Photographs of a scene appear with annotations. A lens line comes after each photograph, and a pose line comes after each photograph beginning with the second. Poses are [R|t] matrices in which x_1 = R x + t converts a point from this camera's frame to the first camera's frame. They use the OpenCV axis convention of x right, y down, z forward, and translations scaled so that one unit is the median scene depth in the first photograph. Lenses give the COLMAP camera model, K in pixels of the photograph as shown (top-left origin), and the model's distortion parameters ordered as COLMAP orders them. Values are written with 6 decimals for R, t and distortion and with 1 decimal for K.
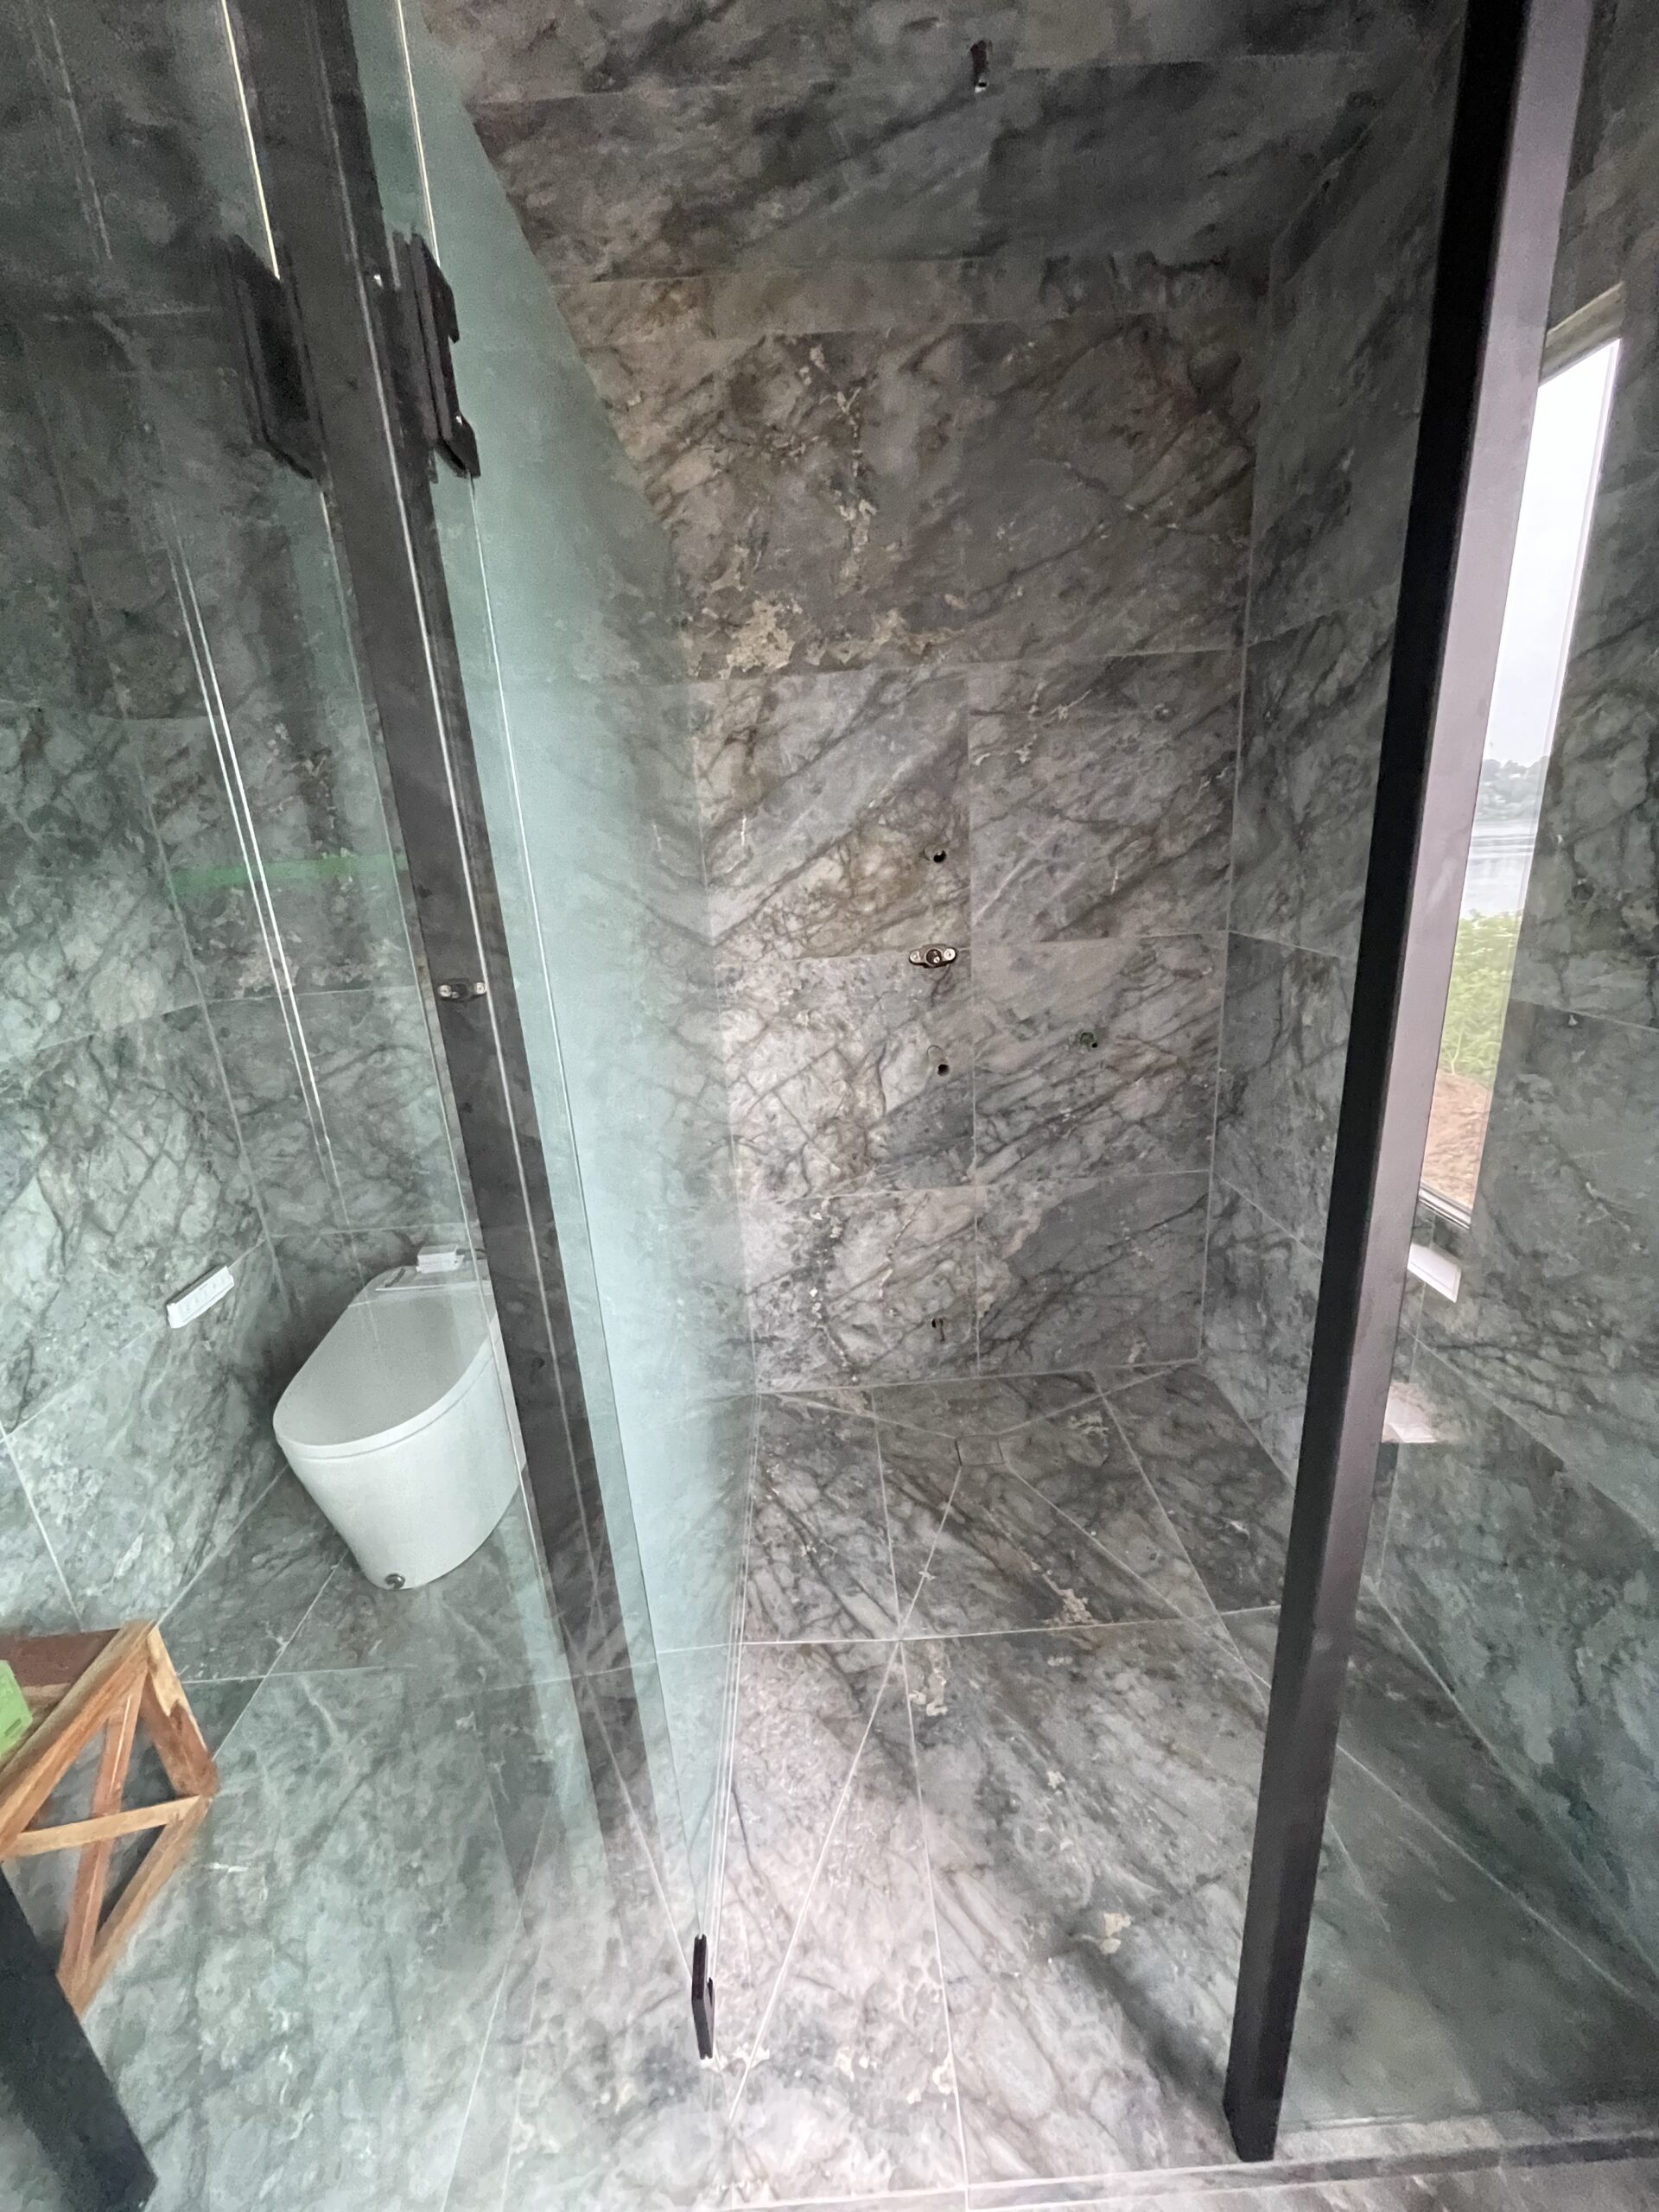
lens RADIAL K [[887.7, 0, 824.0], [0, 887.7, 1116.7], [0, 0, 1]] dist [-0.002220, 0.000263]
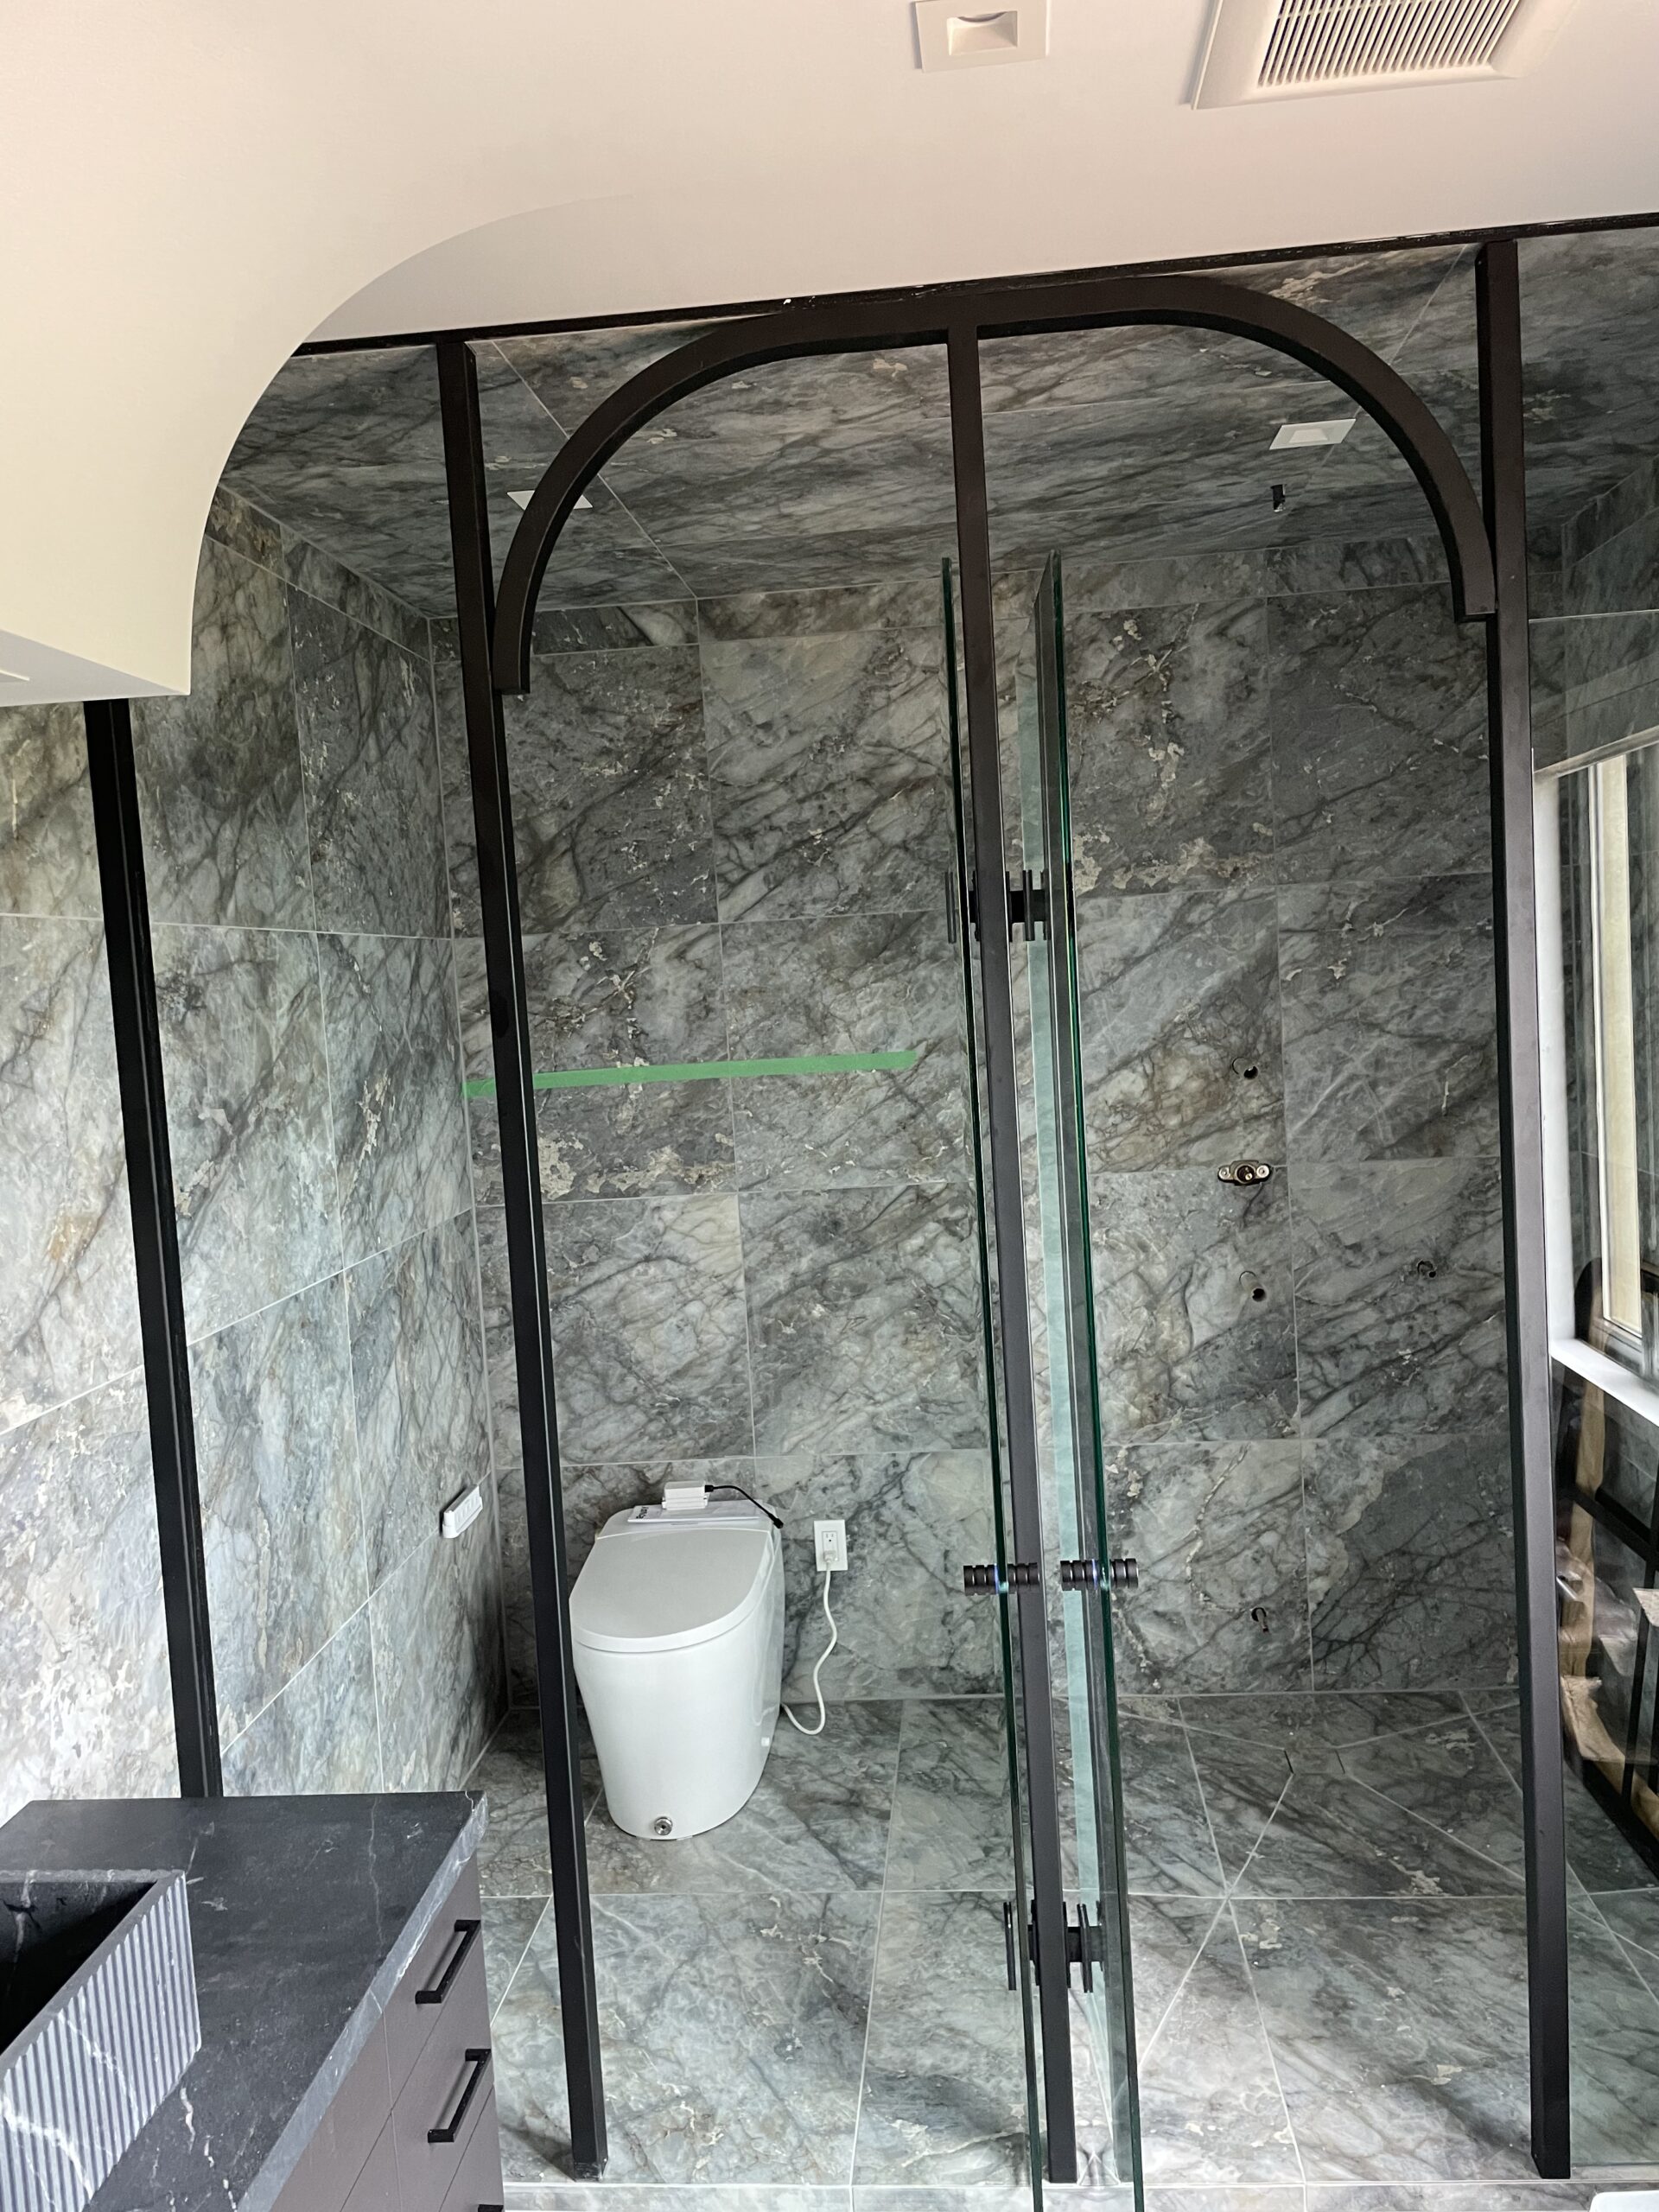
lens RADIAL K [[1665.9, 0, 834.6], [0, 1665.9, 1109.9], [0, 0, 1]] dist [0.078174, -0.106379]
pose [[0.993888, 0.012820, -0.109648, -0.120126], [-0.037003, 0.974464, -0.221475, 0.168544], [0.104009, 0.224179, 0.968982, -0.805035]]
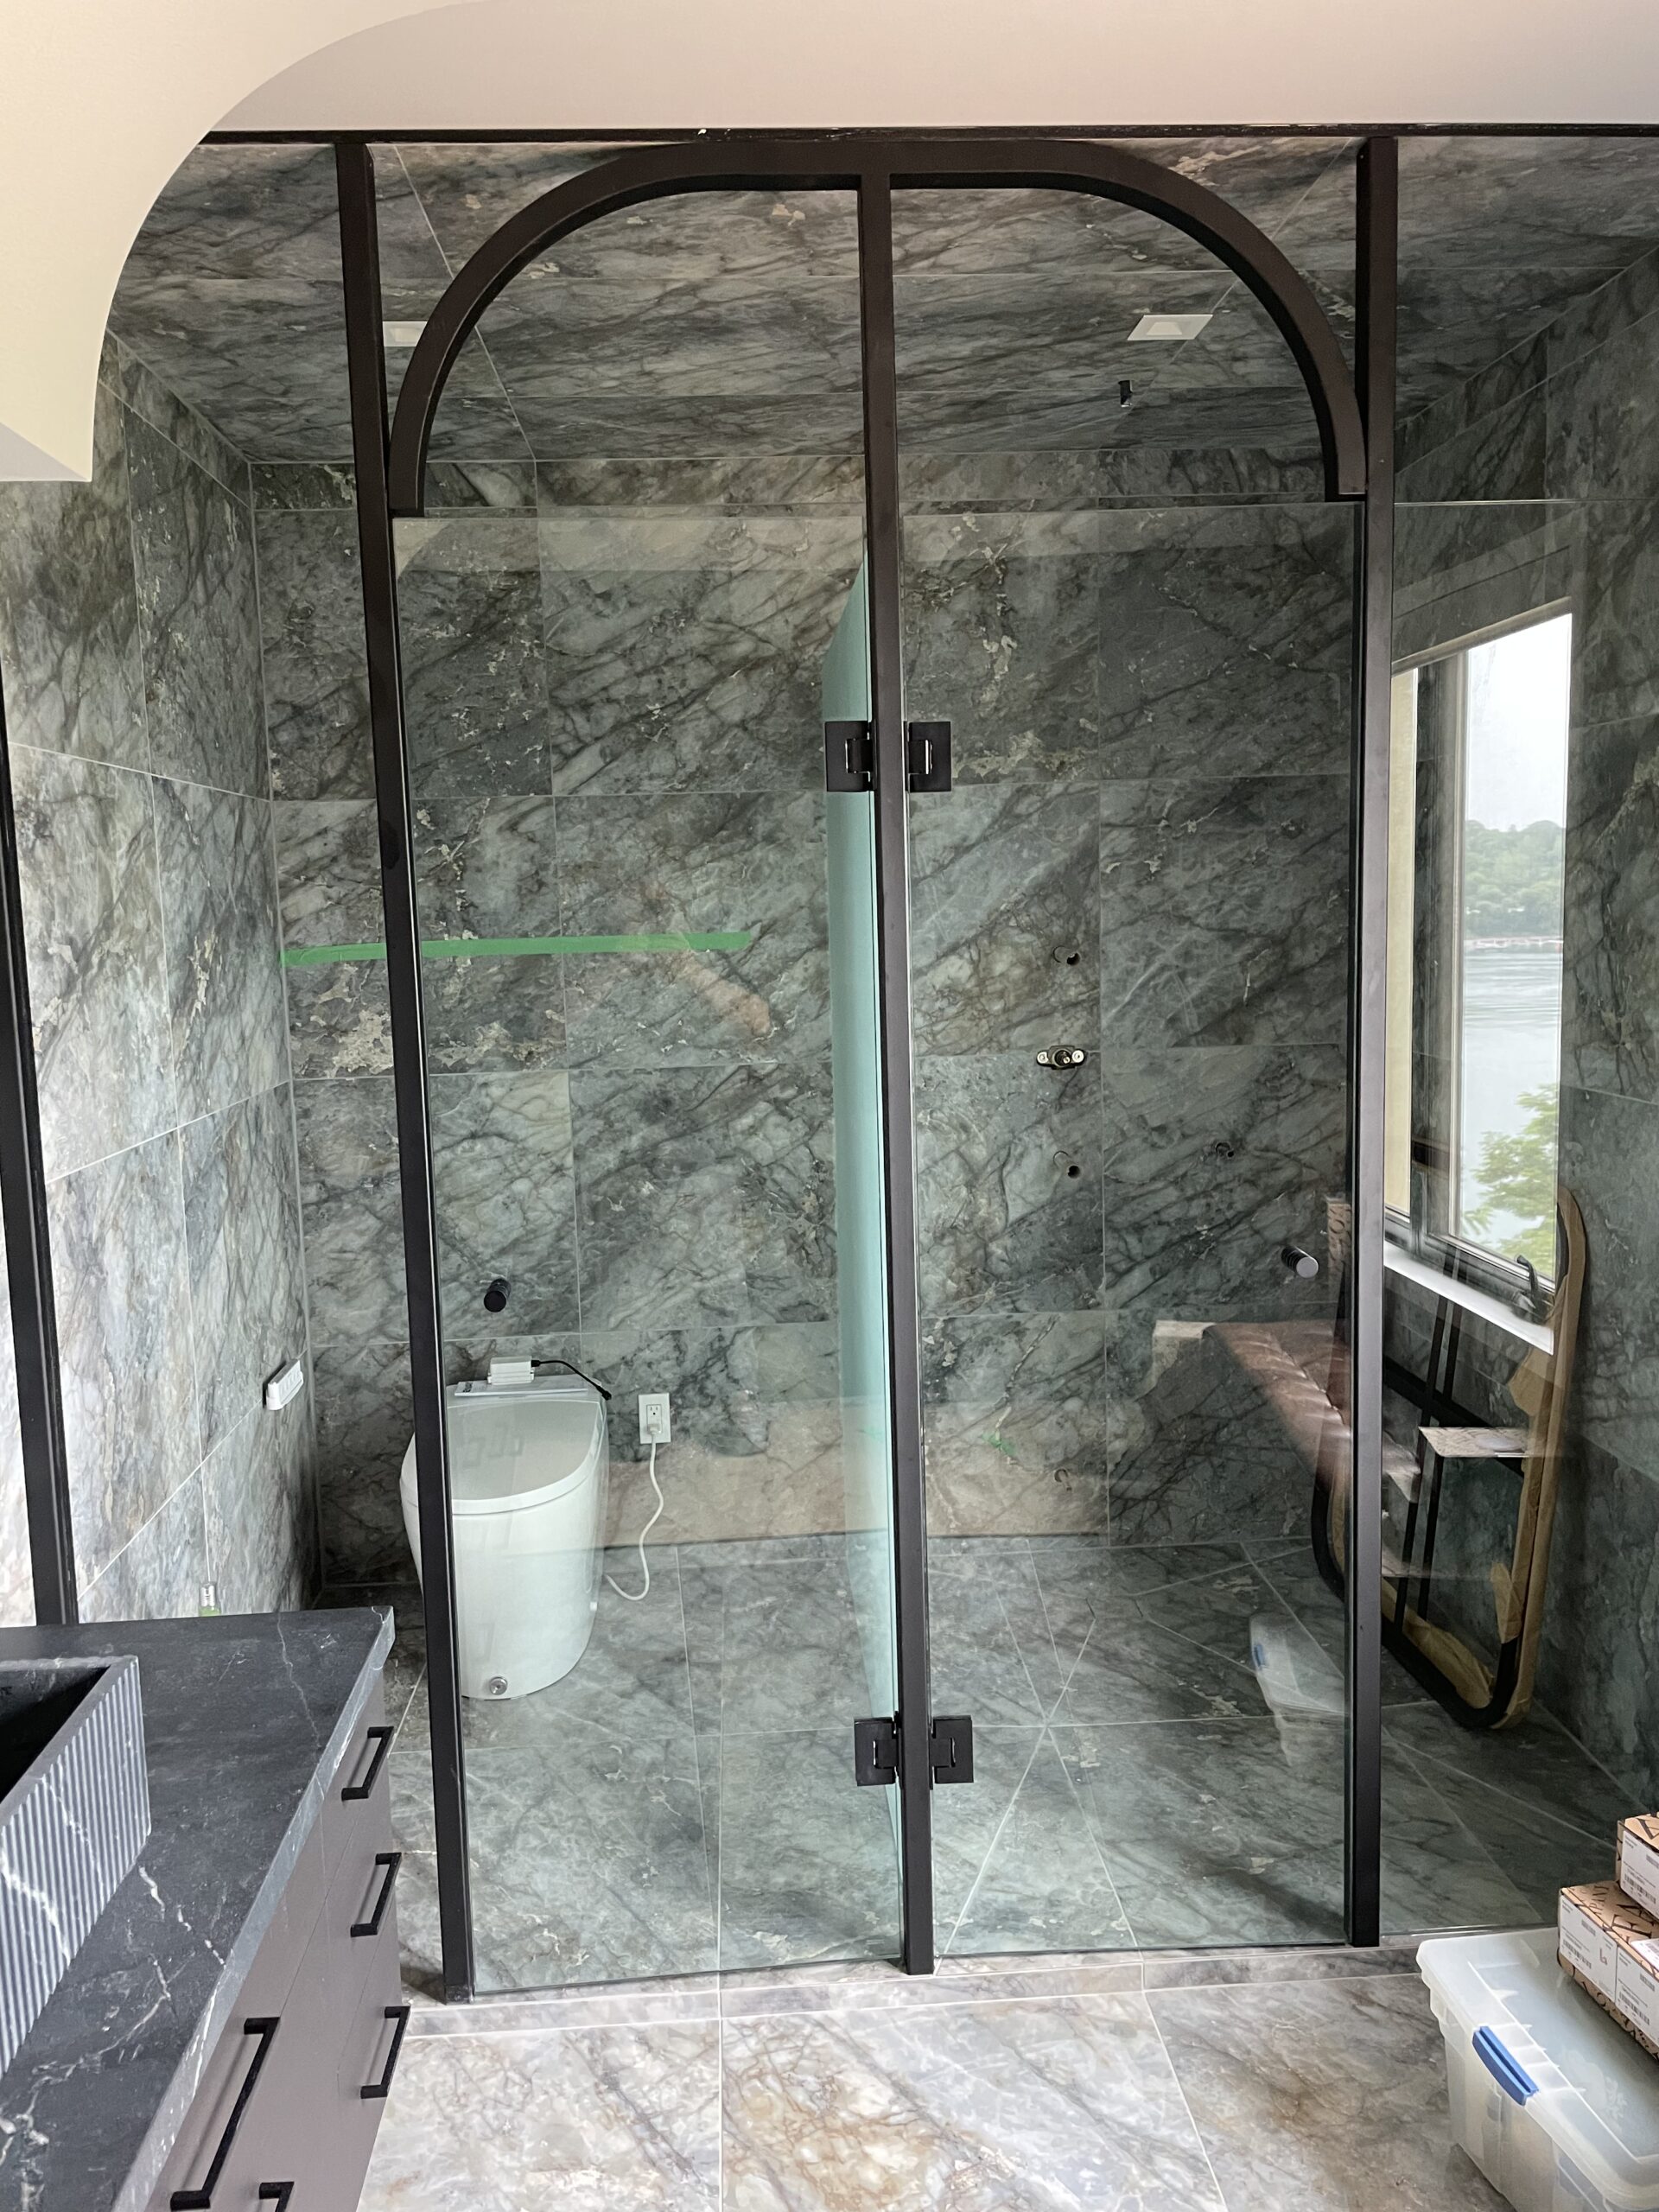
lens RADIAL K [[1665.9, 0, 814.4], [0, 1665.9, 1105.1], [0, 0, 1]] dist [0.078174, -0.106379]
pose [[0.998961, 0.031375, 0.033044, -0.220175], [-0.024532, 0.981430, -0.190247, 0.239072], [-0.038399, 0.189239, 0.981180, -0.820605]]
